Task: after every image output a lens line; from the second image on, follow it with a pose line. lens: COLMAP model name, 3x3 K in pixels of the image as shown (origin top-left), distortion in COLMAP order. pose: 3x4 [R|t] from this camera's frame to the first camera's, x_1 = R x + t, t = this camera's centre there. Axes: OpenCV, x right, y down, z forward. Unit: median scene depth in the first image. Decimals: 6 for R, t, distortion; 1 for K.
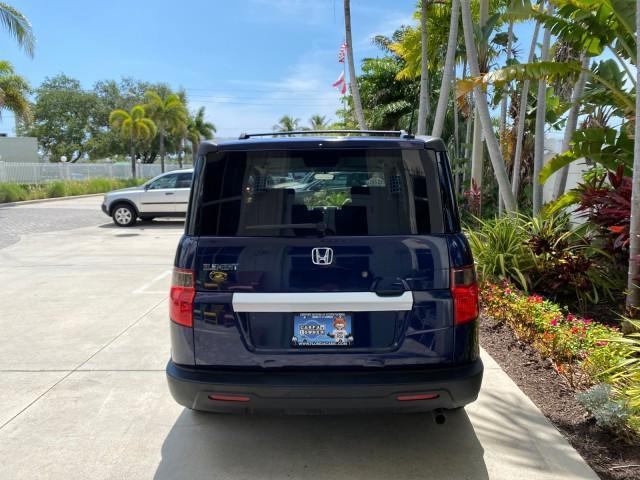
lens RADIAL K [[493.4, 0, 316.9], [0, 493.4, 239.9], [0, 0, 1]] dist [0.003010, 0.001134]
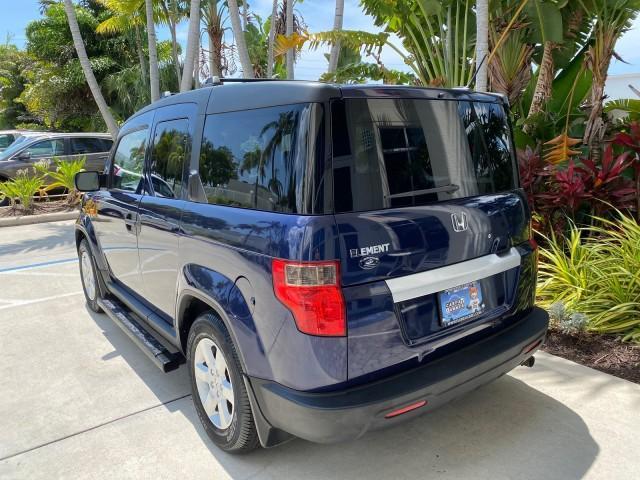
lens RADIAL K [[492.9, 0, 325.3], [0, 492.9, 239.1], [0, 0, 1]] dist [0.000345, 0.002846]
pose [[0.779503, -0.126644, 0.613463, -0.396729], [0.088303, 0.991786, 0.092542, -0.021731], [-0.620143, -0.017966, 0.784283, 0.246574]]
